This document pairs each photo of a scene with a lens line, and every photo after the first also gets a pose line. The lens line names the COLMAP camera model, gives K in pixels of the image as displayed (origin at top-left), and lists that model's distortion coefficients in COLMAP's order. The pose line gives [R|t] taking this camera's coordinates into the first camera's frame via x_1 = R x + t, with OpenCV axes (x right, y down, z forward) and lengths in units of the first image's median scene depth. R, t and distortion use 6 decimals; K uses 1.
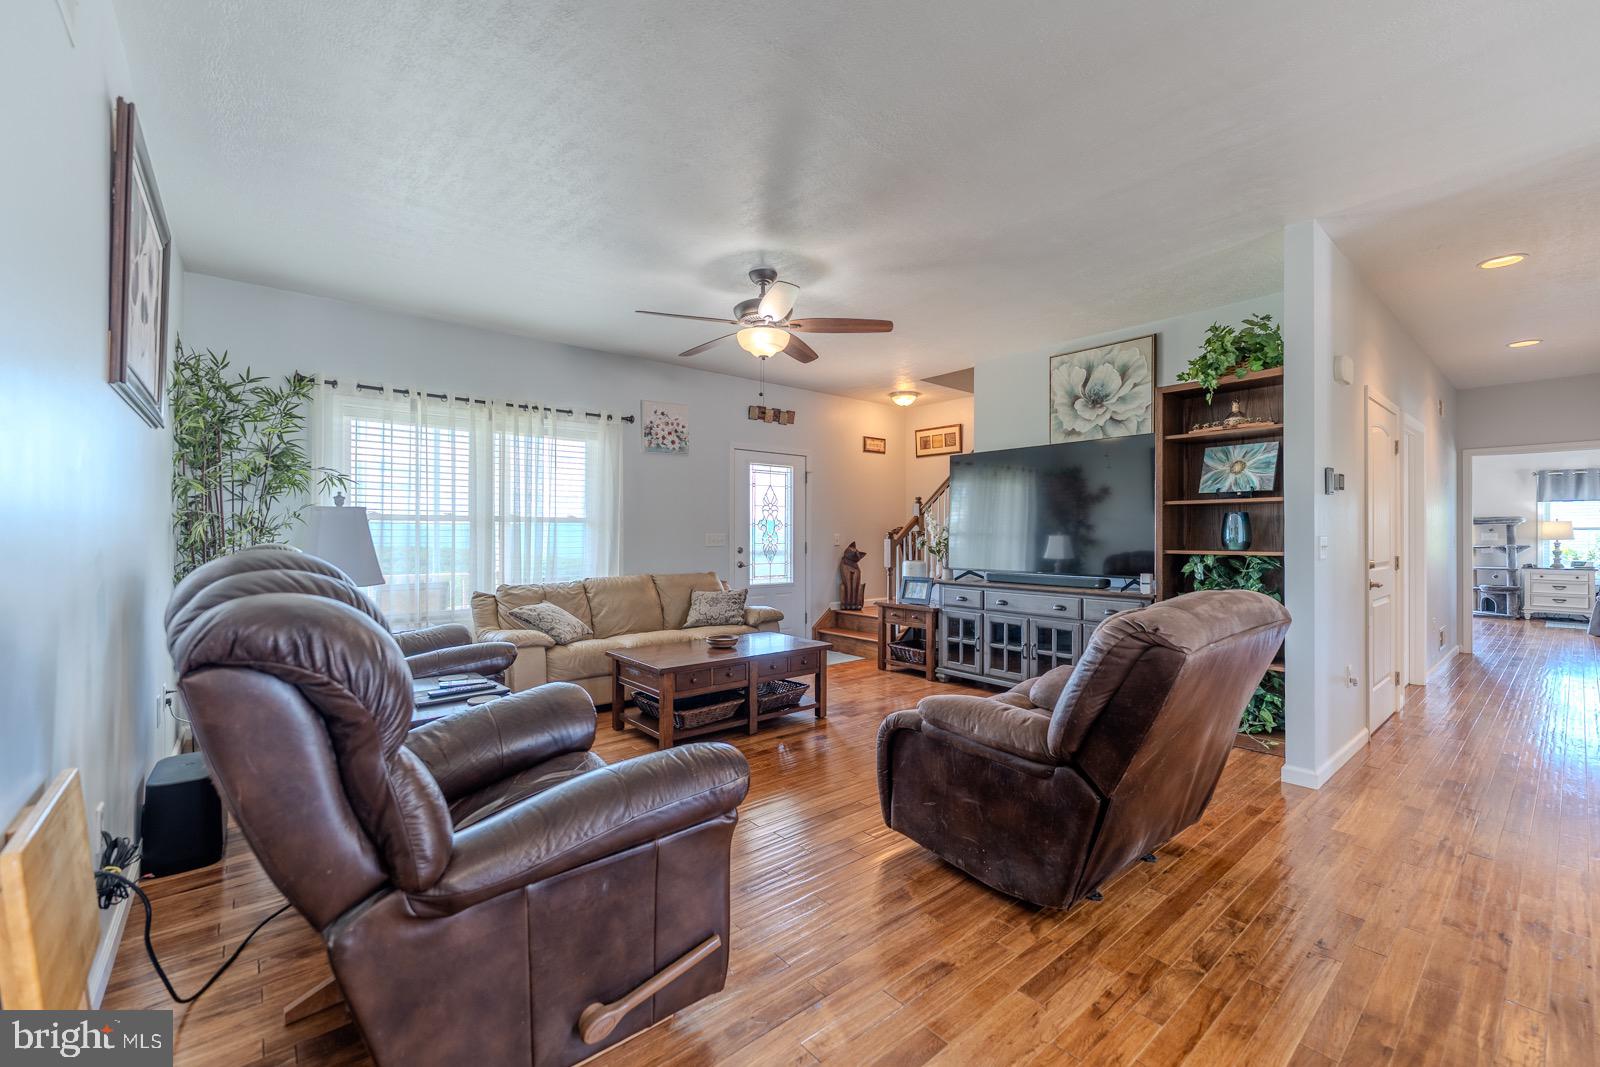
lens RADIAL K [[652.4, 0, 807.8], [0, 652.4, 531.8], [0, 0, 1]] dist [-0.000418, -0.000046]
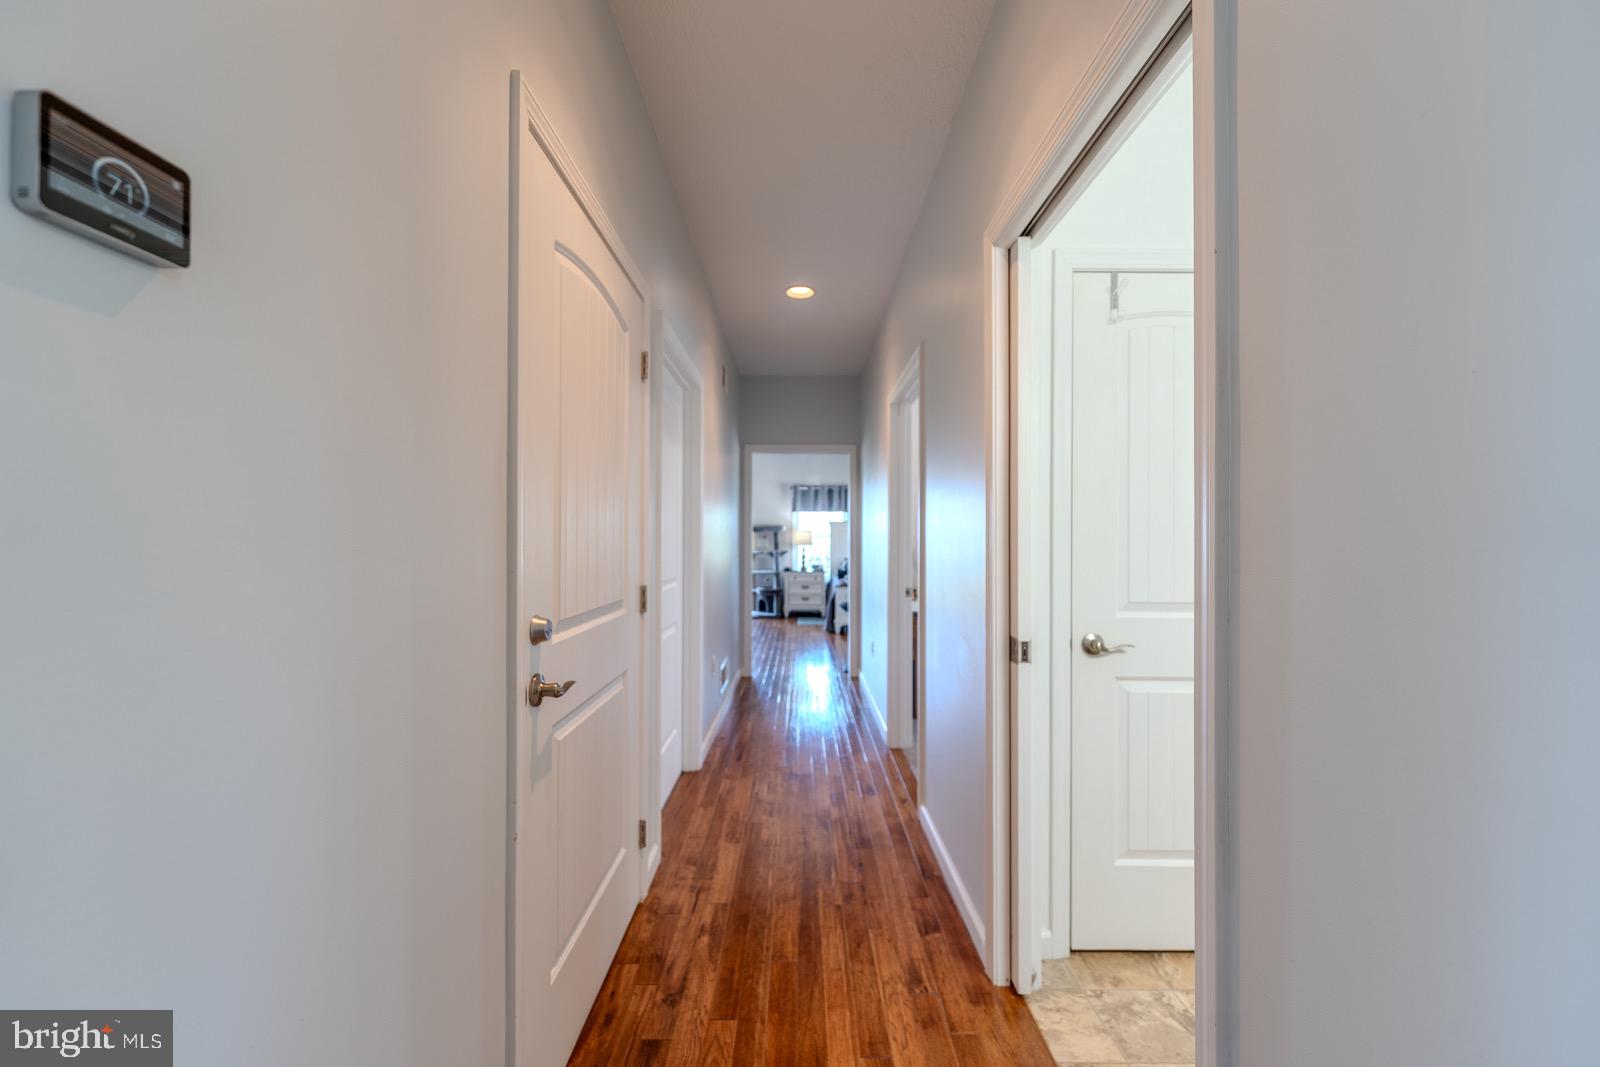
lens RADIAL K [[636.3, 0, 800.0], [0, 636.3, 533.5], [0, 0, 1]] dist [-0.001328, -0.000358]
pose [[0.645284, 0.010060, 0.763876, 0.285253], [-0.004637, 0.999946, -0.009252, 0.000875], [-0.763928, 0.002428, 0.645297, 0.279232]]
